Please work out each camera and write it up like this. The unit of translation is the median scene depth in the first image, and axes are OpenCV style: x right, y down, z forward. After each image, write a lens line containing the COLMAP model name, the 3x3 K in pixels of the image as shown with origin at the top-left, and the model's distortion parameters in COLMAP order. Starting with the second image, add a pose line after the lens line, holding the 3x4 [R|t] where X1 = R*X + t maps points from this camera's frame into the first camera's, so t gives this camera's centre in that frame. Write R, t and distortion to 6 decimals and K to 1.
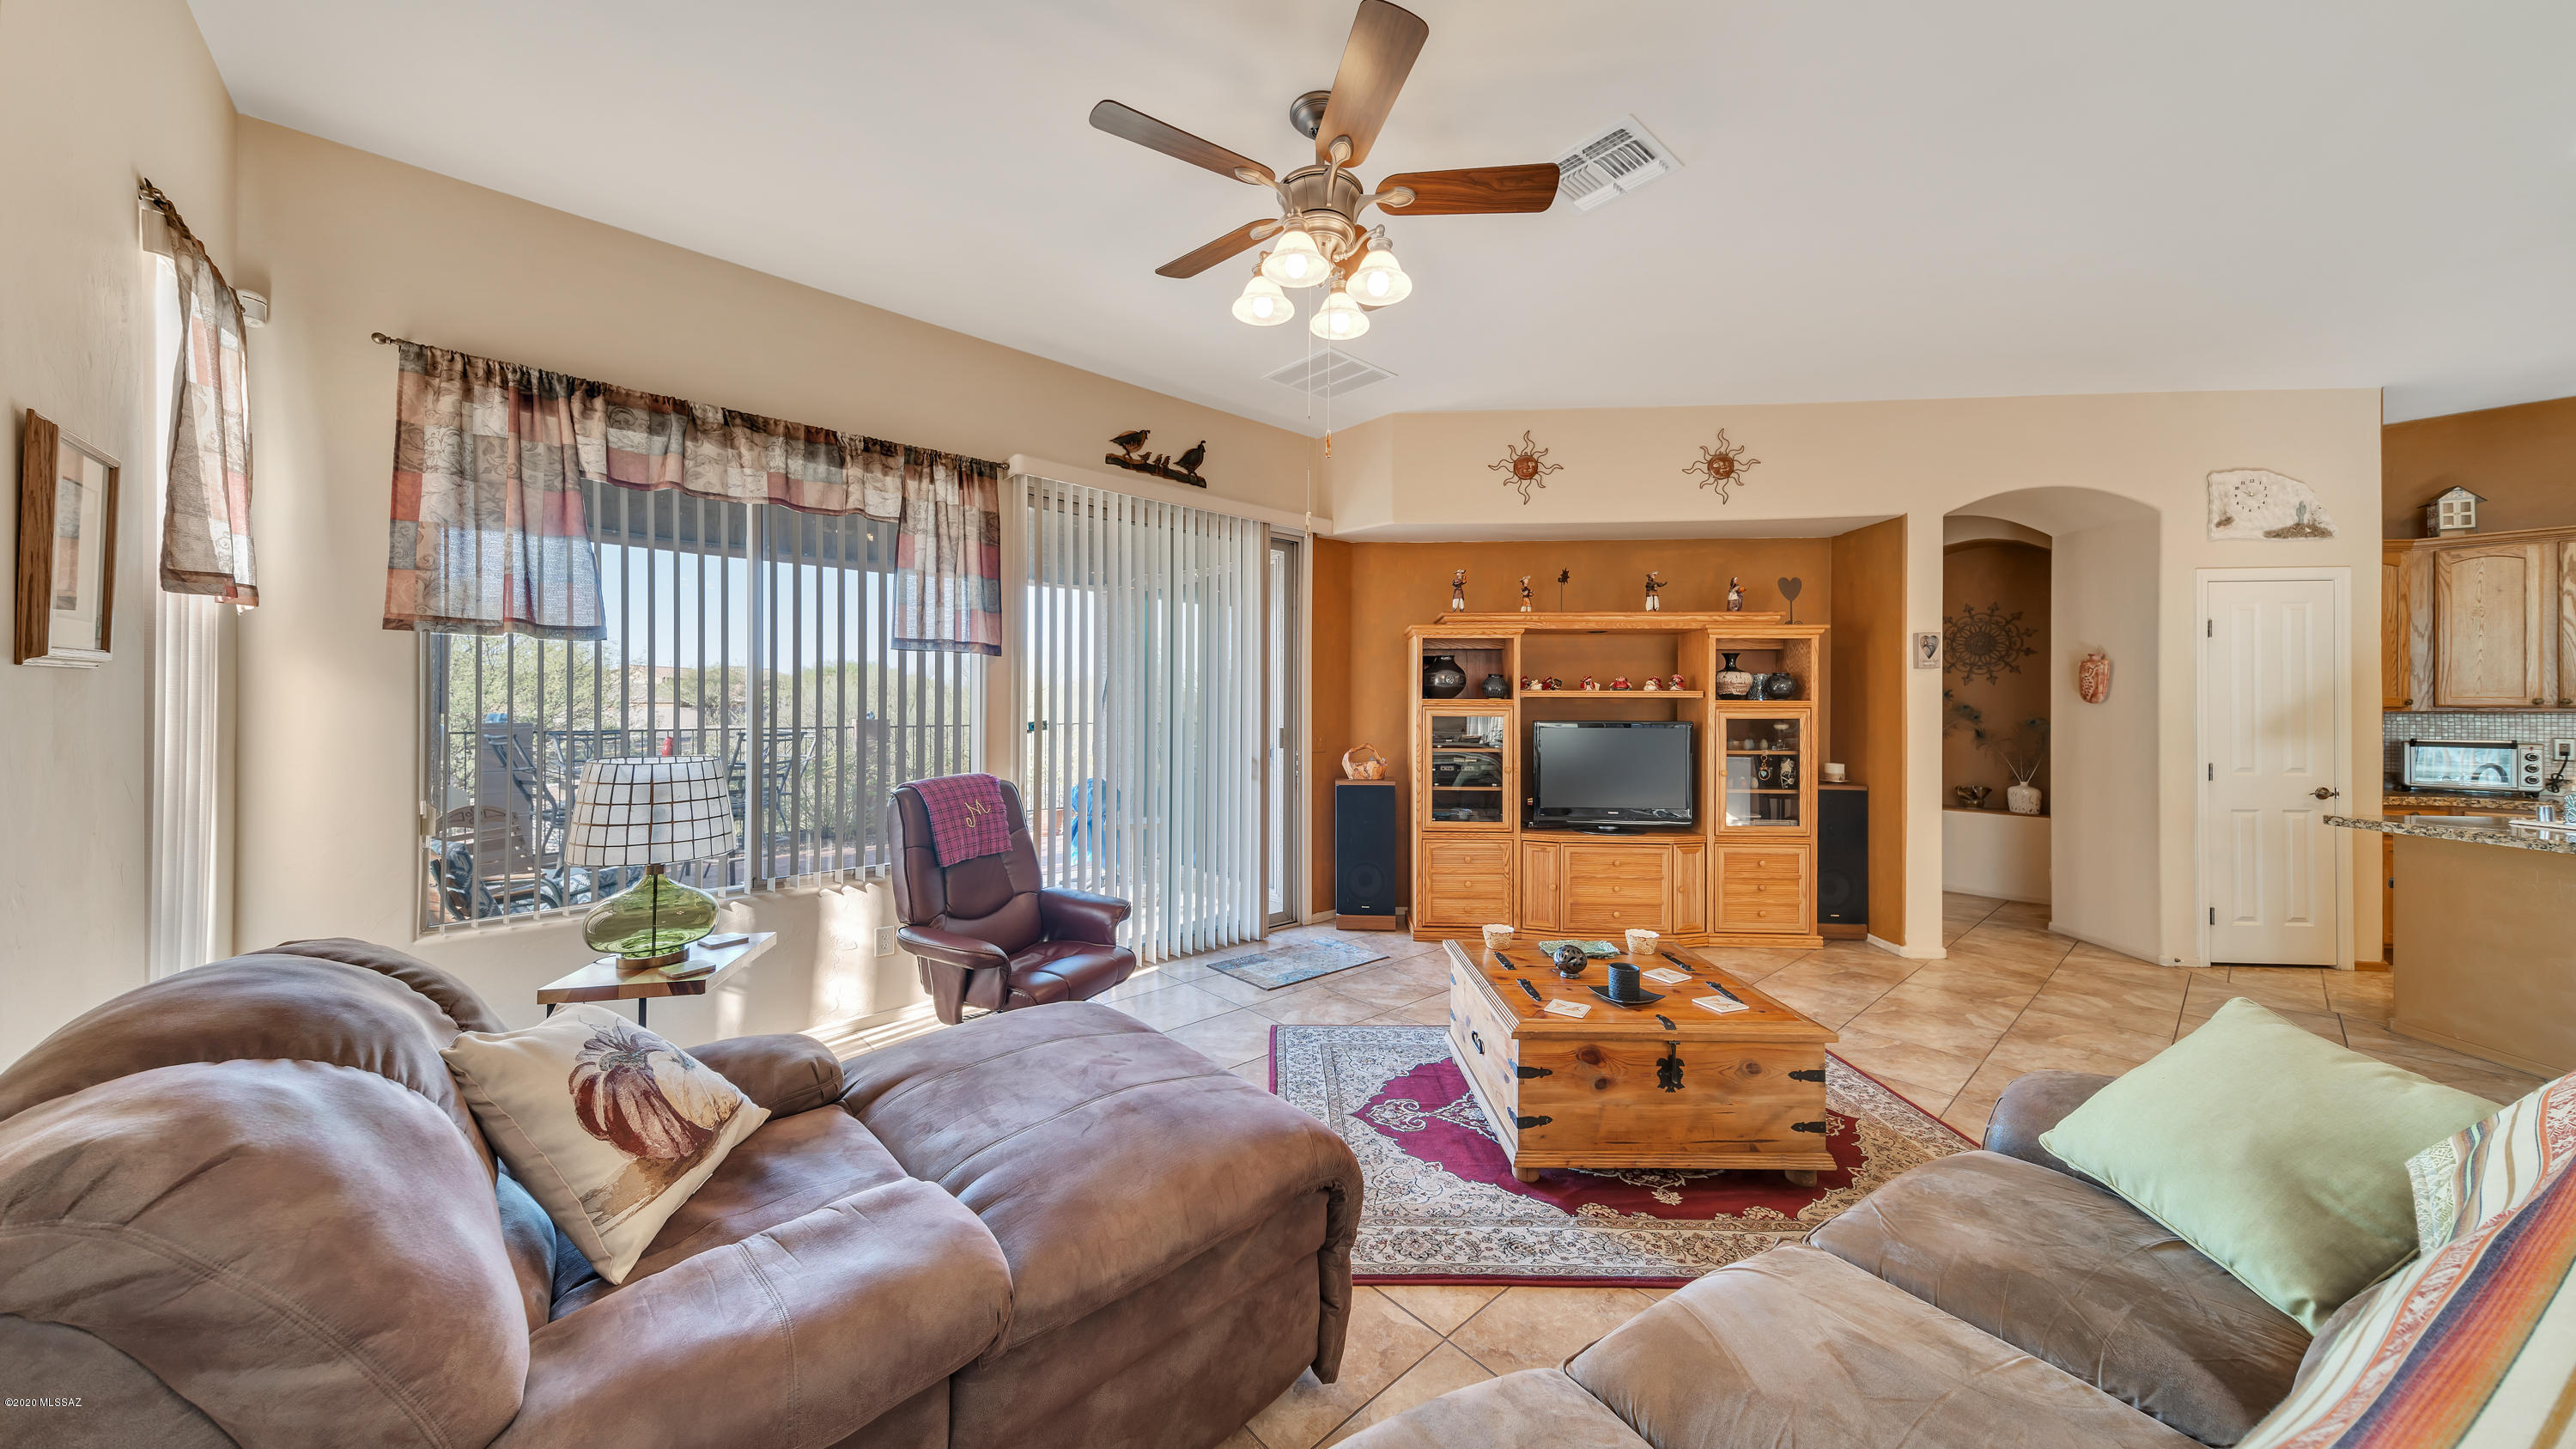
lens RADIAL K [[840.9, 0, 1271.0], [0, 840.9, 706.1], [0, 0, 1]] dist [0.014899, -0.001572]
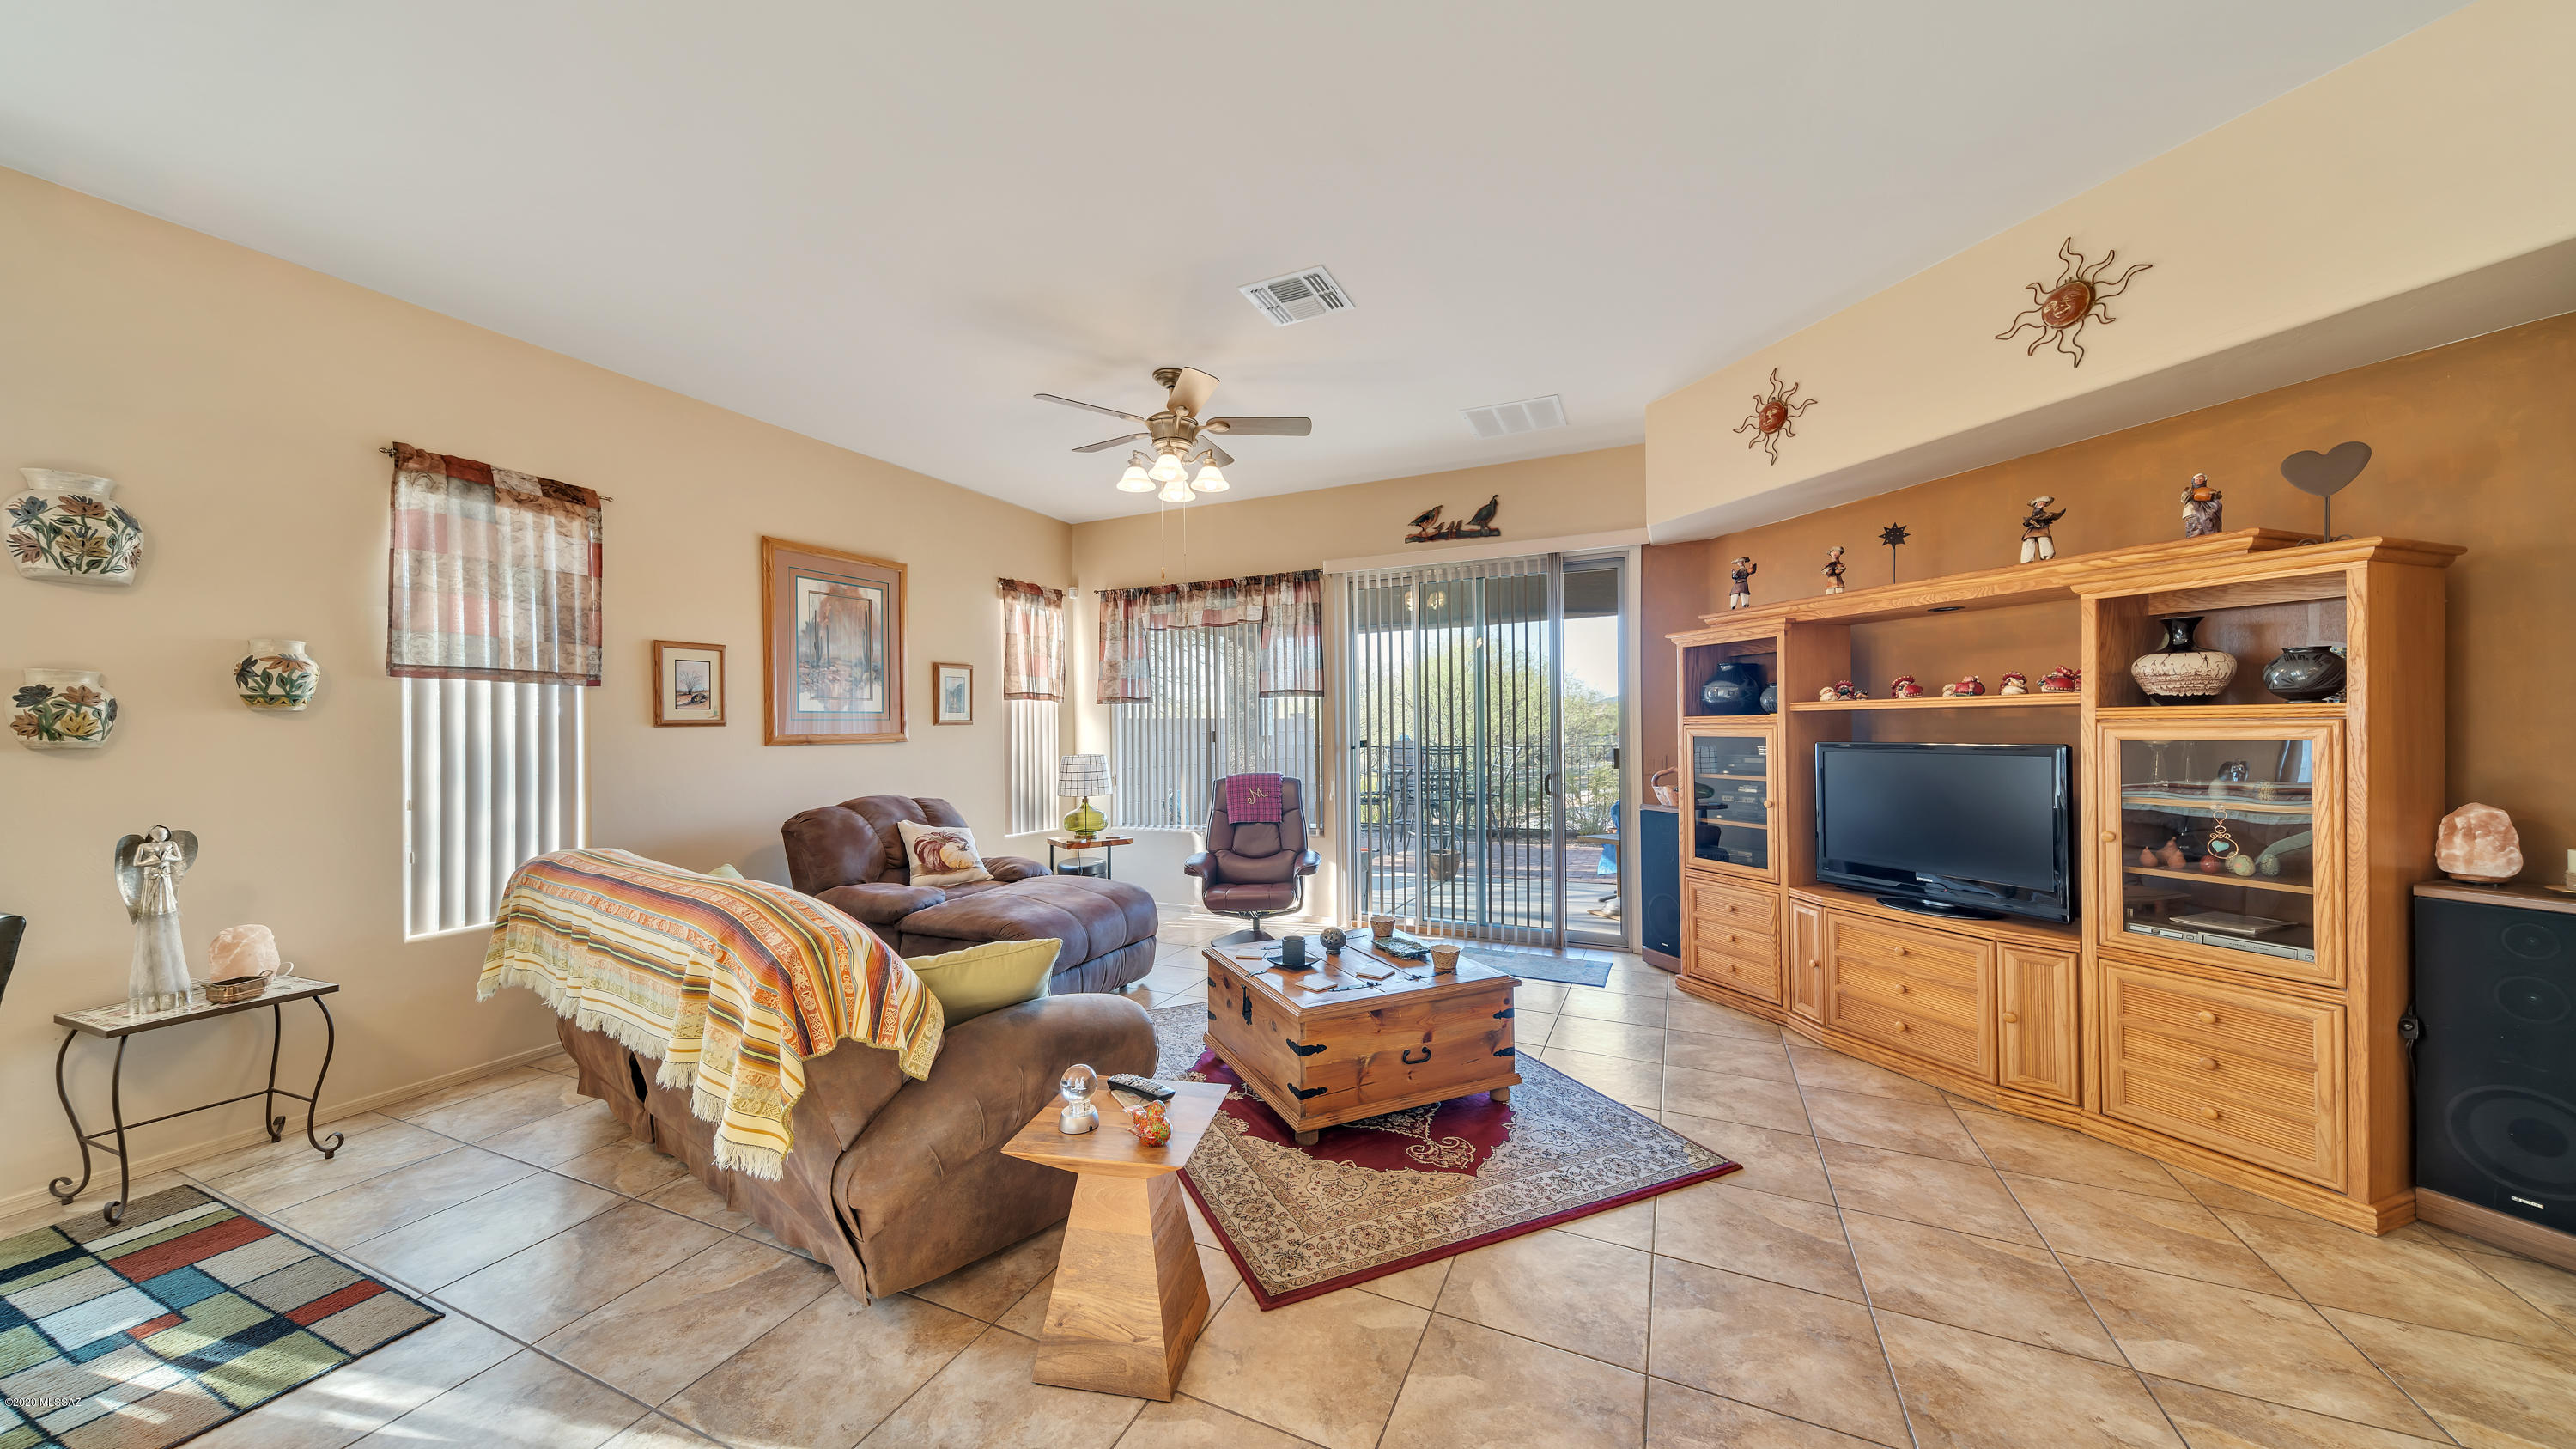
lens RADIAL K [[840.9, 0, 1283.3], [0, 840.9, 732.5], [0, 0, 1]] dist [0.014899, -0.001572]
pose [[0.405936, -0.005135, -0.913887, 0.886593], [0.016757, 0.999858, 0.001826, -0.000745], [0.913748, -0.016056, 0.405964, 0.280470]]
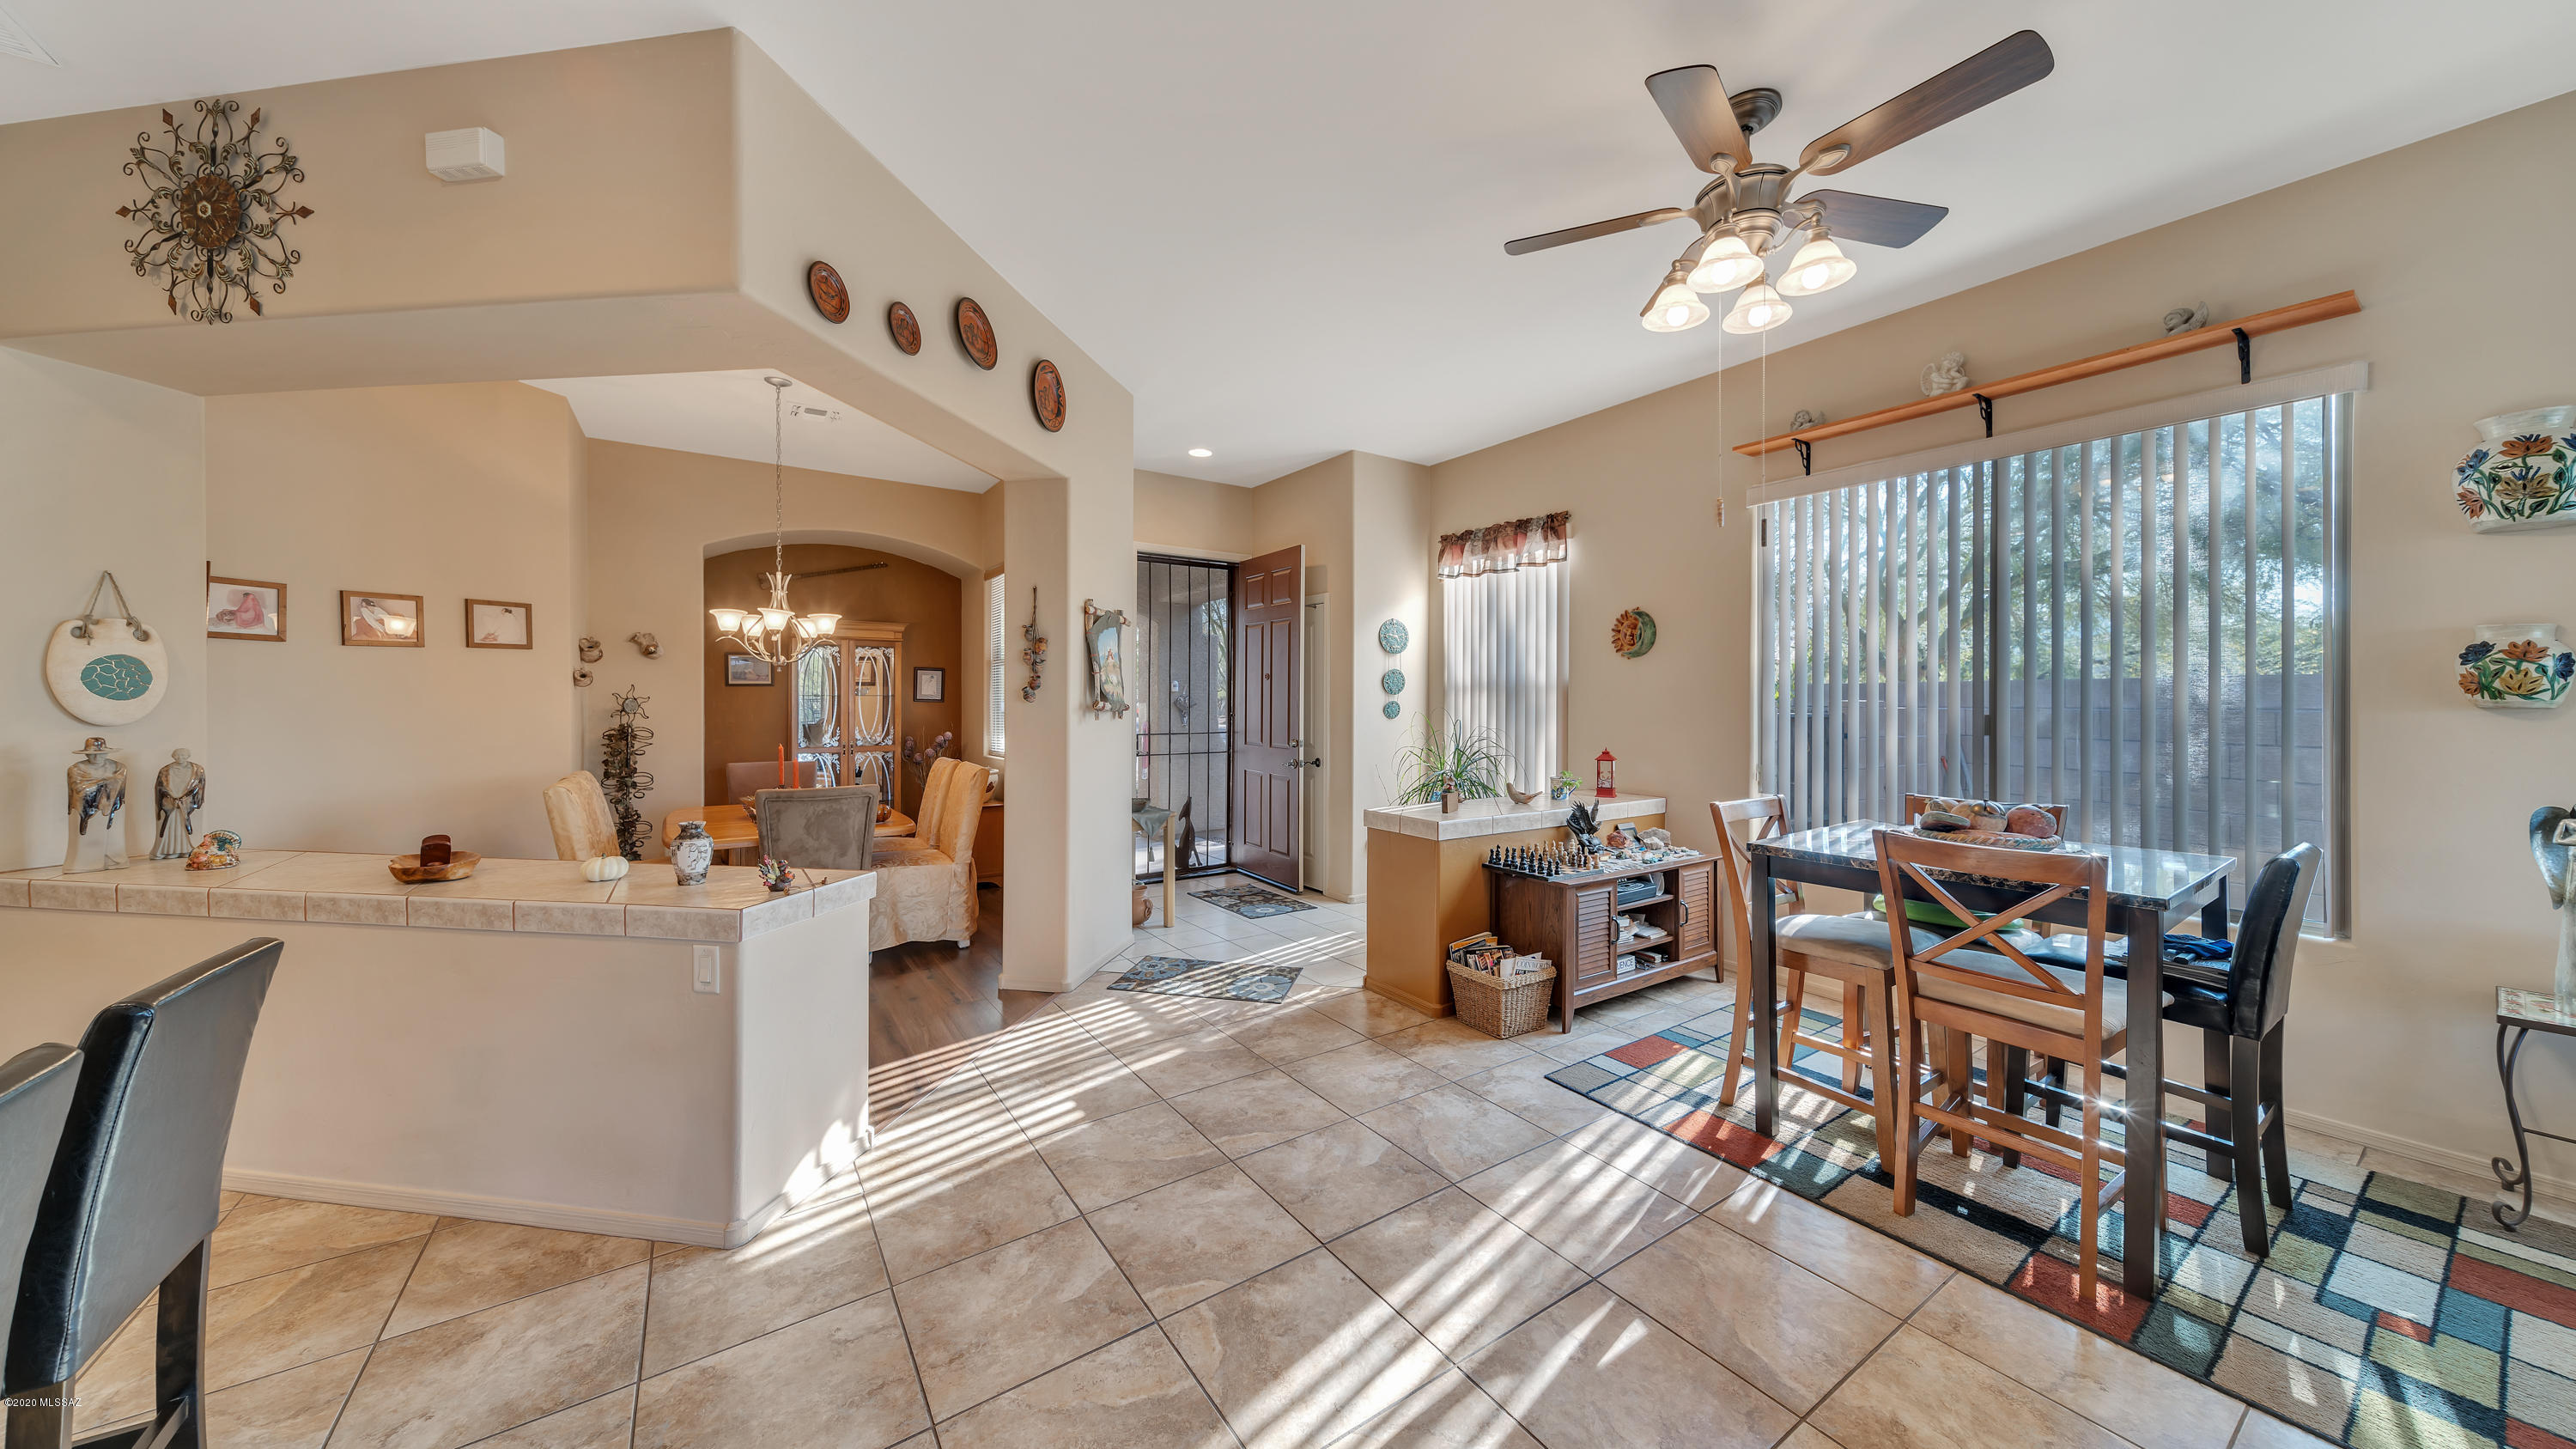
lens RADIAL K [[840.9, 0, 1283.1], [0, 840.9, 692.7], [0, 0, 1]] dist [0.014899, -0.001572]
pose [[-0.993769, -0.006981, 0.111238, 0.743797], [-0.008196, 0.999912, -0.010471, 0.000097], [-0.111155, -0.011317, -0.993739, 0.392559]]
